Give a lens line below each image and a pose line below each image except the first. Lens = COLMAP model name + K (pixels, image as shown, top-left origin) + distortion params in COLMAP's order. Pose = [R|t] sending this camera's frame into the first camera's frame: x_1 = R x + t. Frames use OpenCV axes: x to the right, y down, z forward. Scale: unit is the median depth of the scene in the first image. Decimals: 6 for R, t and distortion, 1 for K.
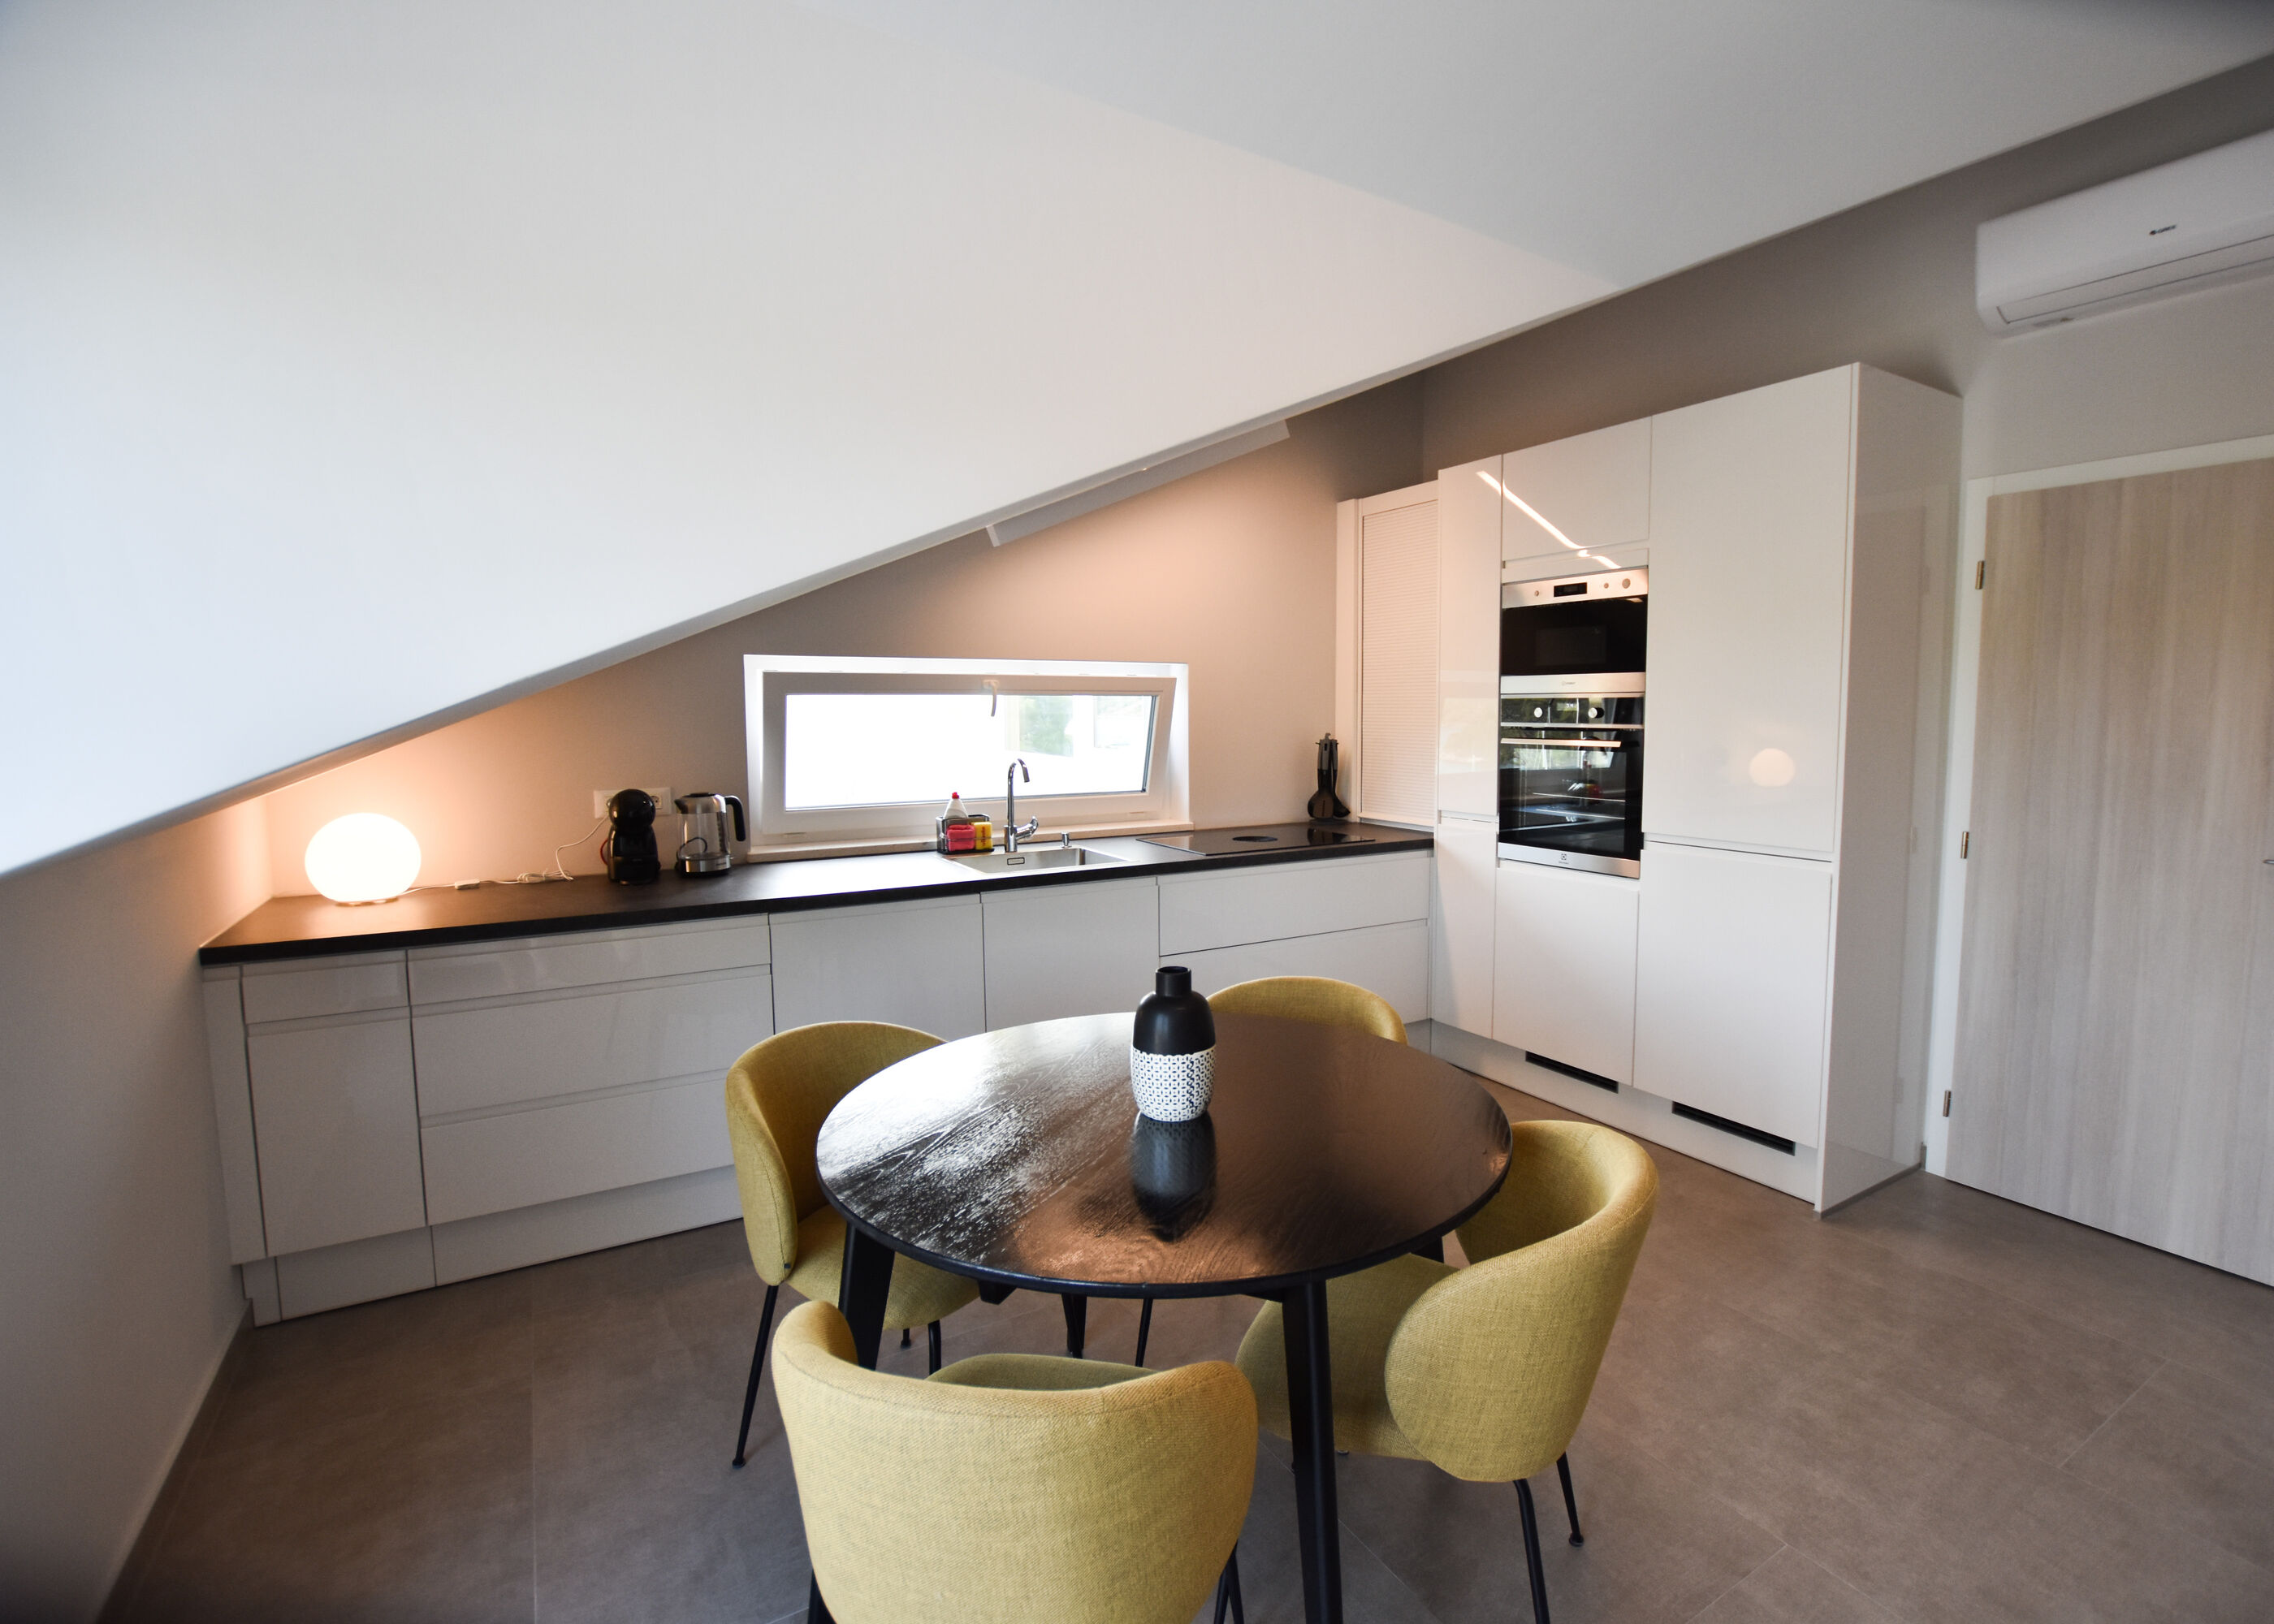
lens RADIAL K [[1038.8, 0, 1137.0], [0, 1038.8, 812.0], [0, 0, 1]] dist [-0.000513, -0.000076]
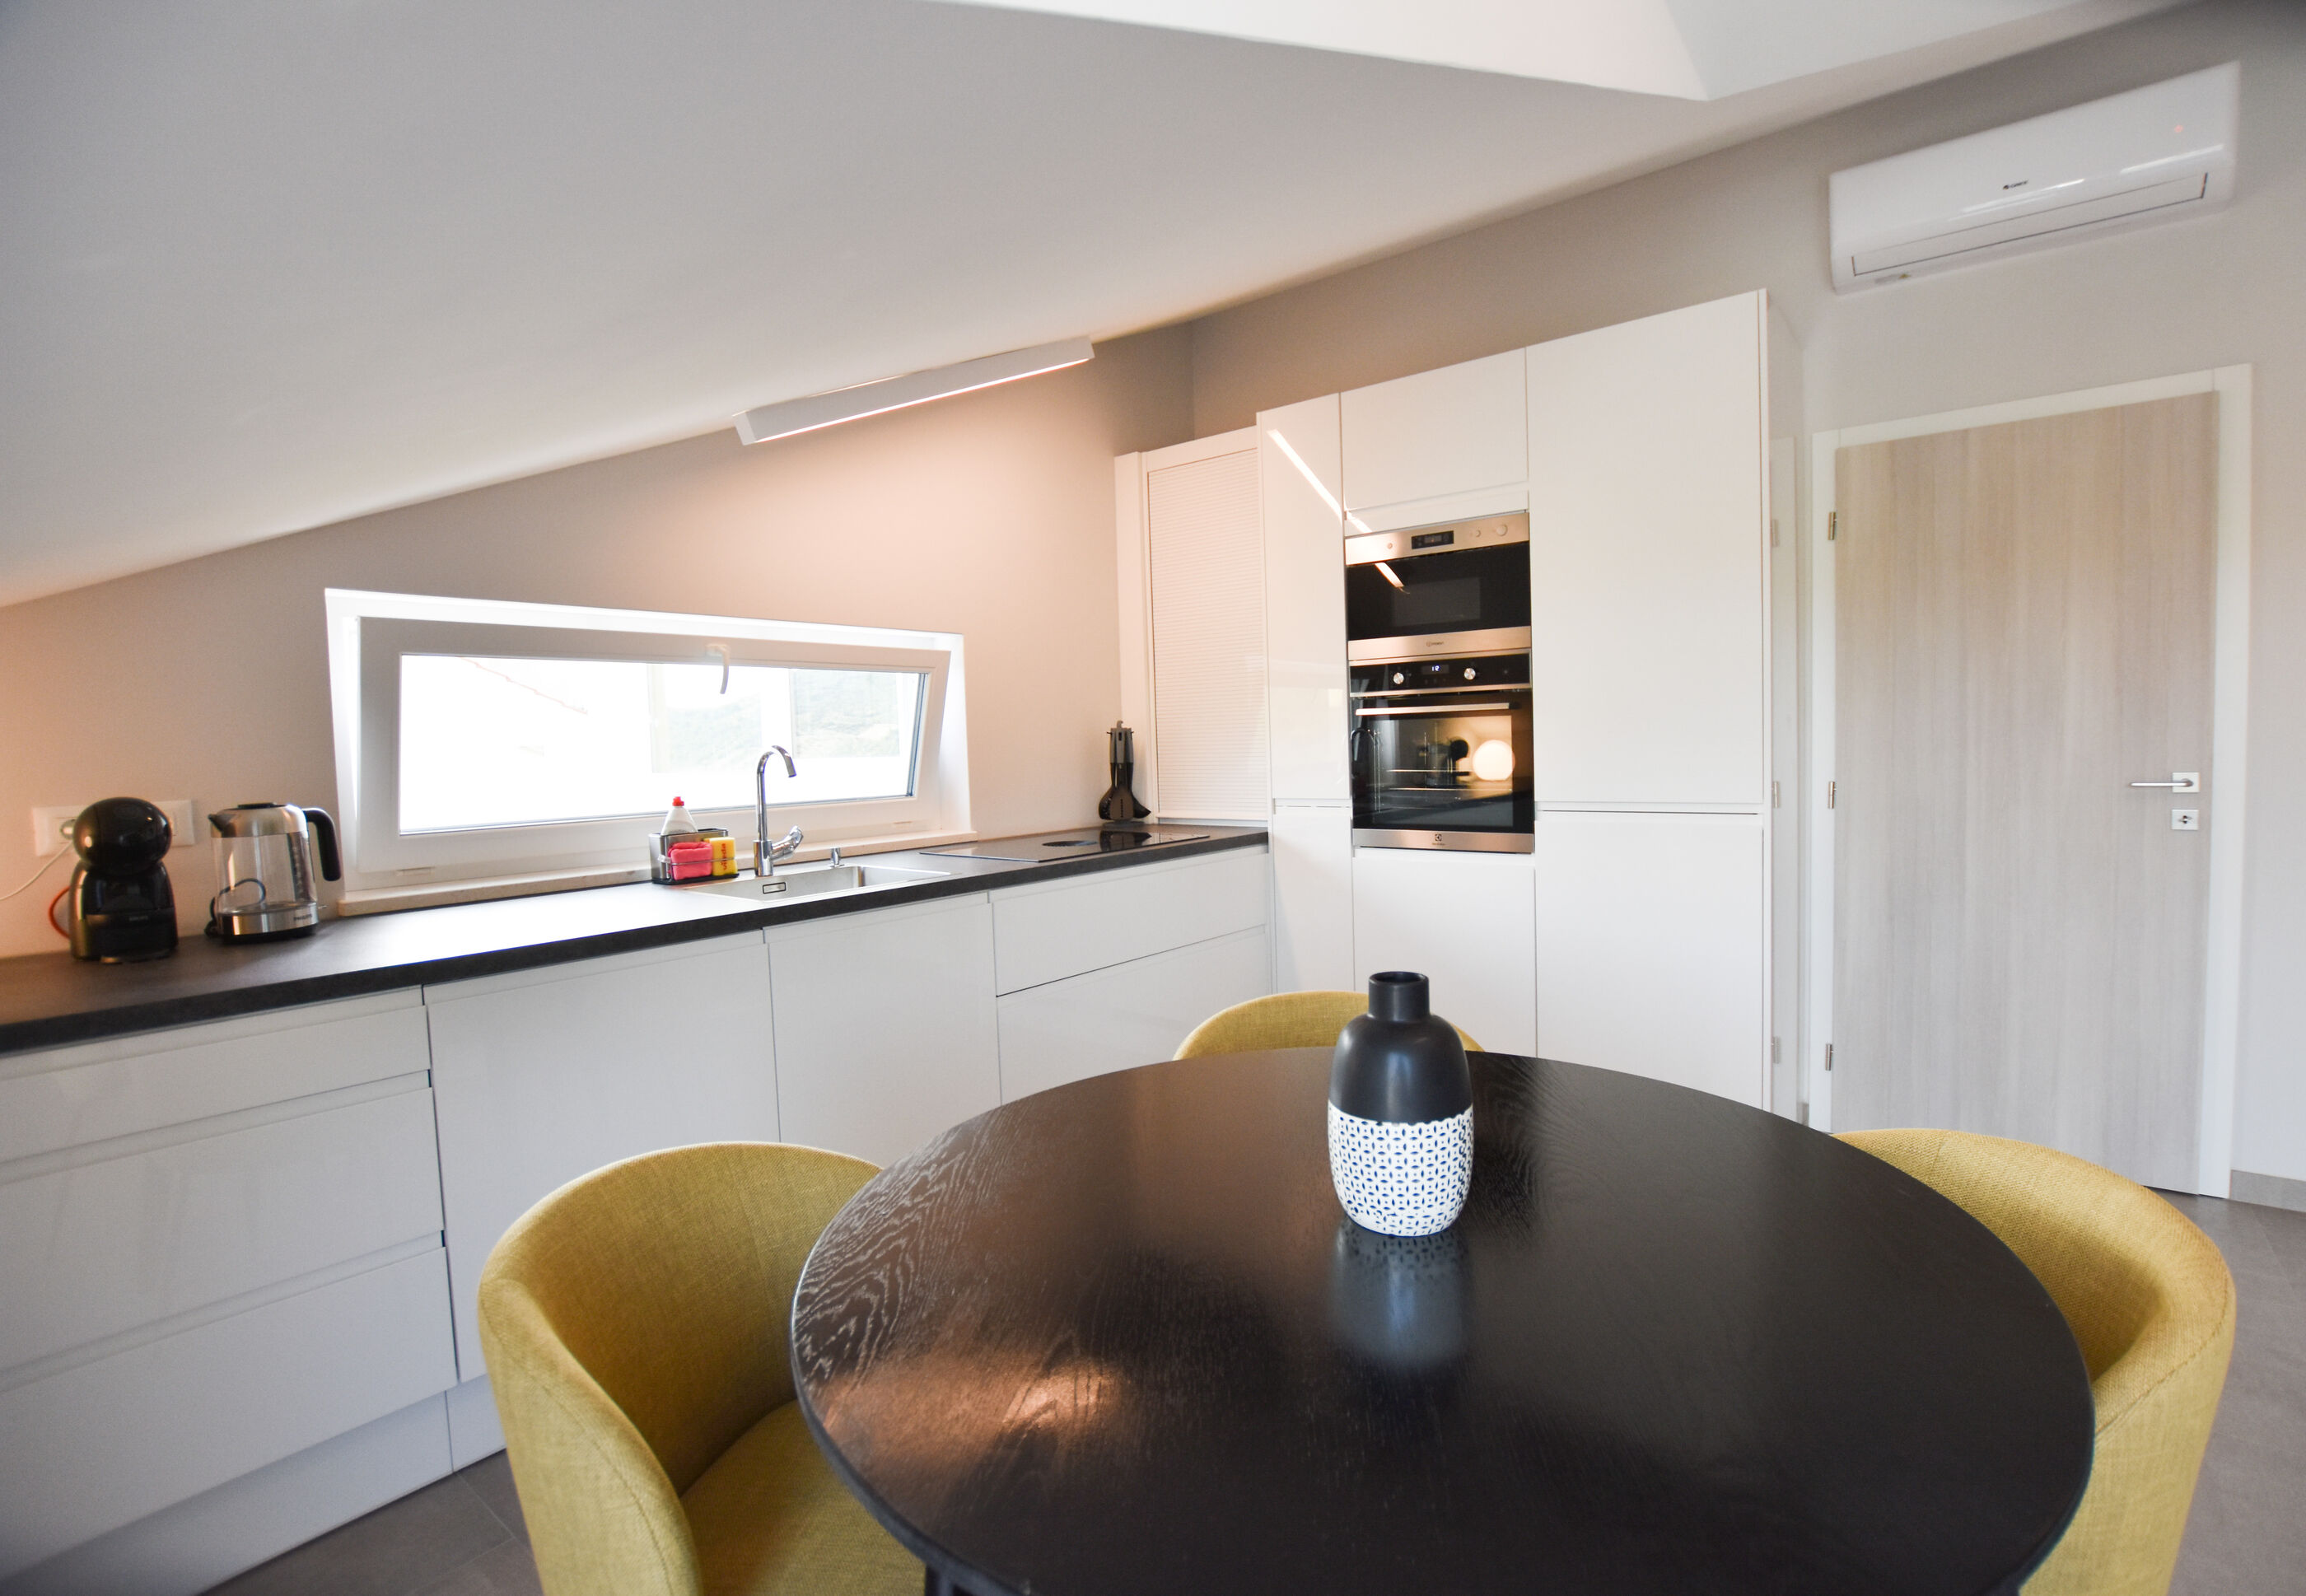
lens RADIAL K [[1077.5, 0, 1153.0], [0, 1077.5, 798.0], [0, 0, 1]] dist [-0.010813, -0.000335]
pose [[0.932766, -0.038939, 0.358374, -0.142547], [0.056007, 0.997731, -0.037364, 0.028731], [-0.356106, 0.054923, 0.932830, 0.210091]]
